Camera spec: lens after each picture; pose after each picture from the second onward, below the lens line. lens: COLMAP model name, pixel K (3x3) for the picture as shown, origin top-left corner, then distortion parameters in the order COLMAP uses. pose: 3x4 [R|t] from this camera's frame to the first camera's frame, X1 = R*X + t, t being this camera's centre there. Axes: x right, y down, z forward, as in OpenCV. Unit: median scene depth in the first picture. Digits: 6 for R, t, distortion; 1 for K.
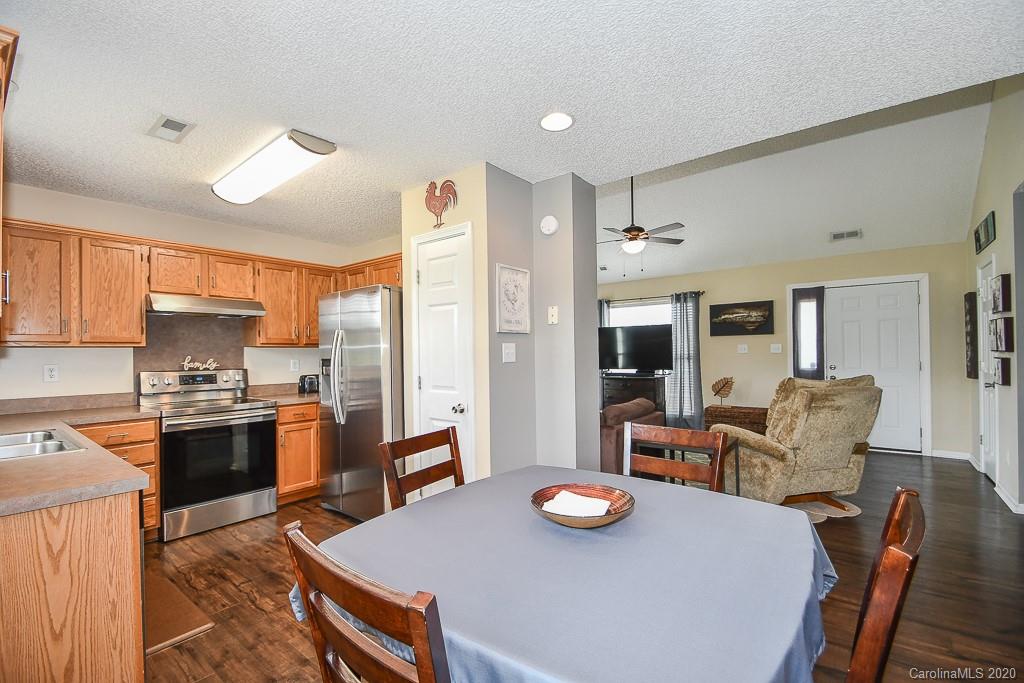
lens RADIAL K [[446.4, 0, 511.1], [0, 446.4, 349.4], [0, 0, 1]] dist [0.019306, -0.016677]
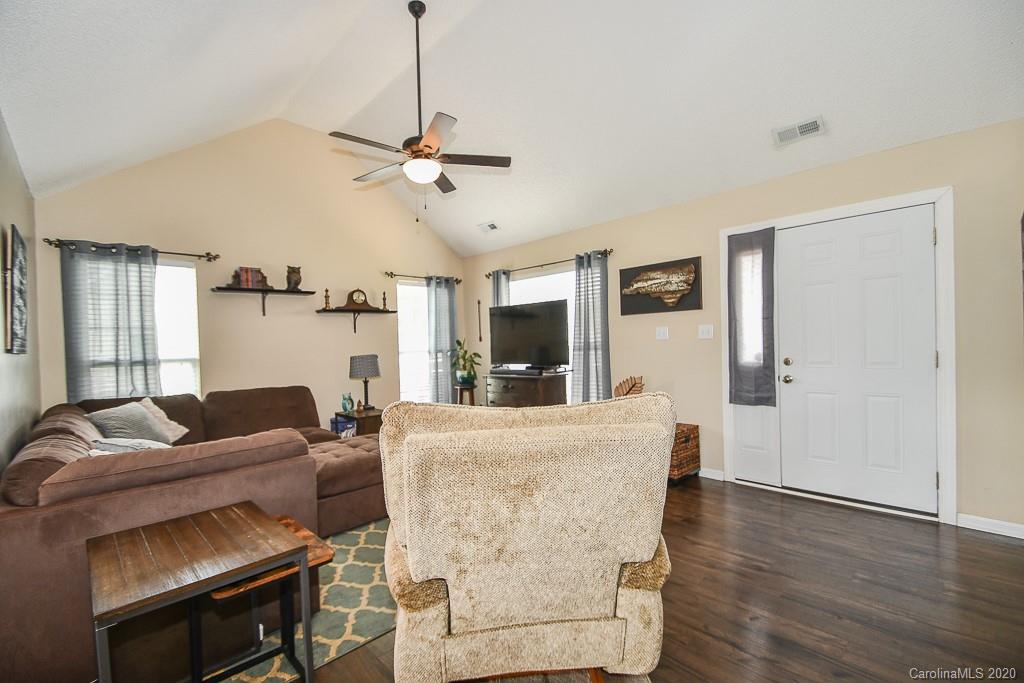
lens RADIAL K [[446.4, 0, 511.1], [0, 446.4, 349.4], [0, 0, 1]] dist [0.019306, -0.016677]
pose [[0.990312, -0.011801, -0.138361, 0.384432], [0.015127, 0.999621, 0.023008, 0.003767], [0.138037, -0.024878, 0.990115, 0.315182]]
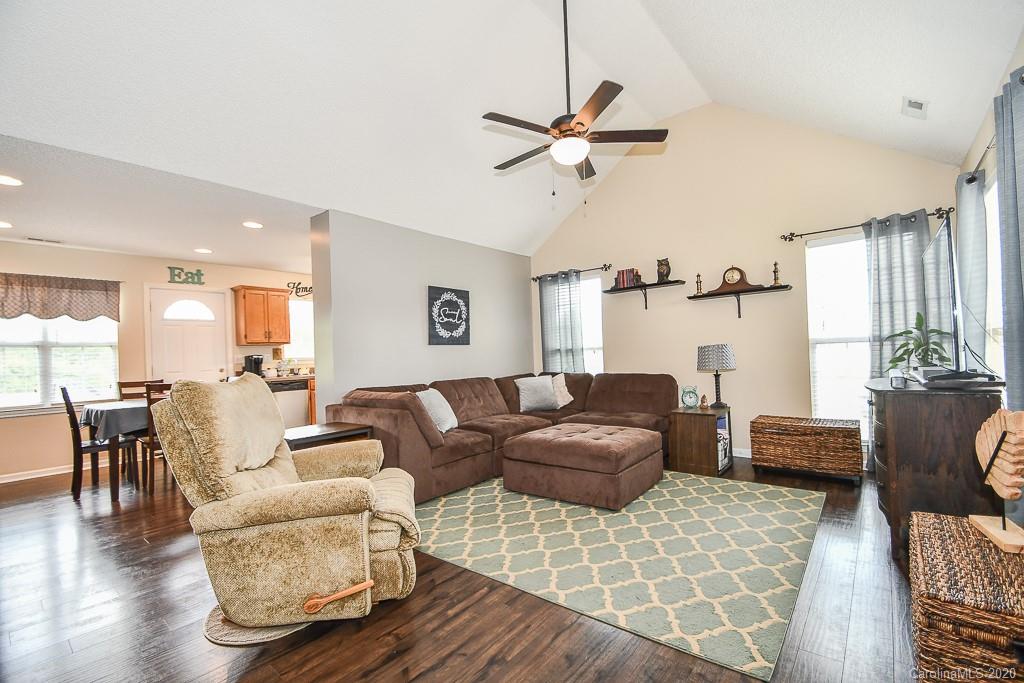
lens RADIAL K [[446.4, 0, 511.1], [0, 446.4, 349.4], [0, 0, 1]] dist [0.019306, -0.016677]
pose [[-0.018839, 0.004747, -0.999811, 0.693471], [0.042108, 0.999105, 0.003950, 0.018815], [0.998935, -0.042026, -0.019022, 0.739987]]
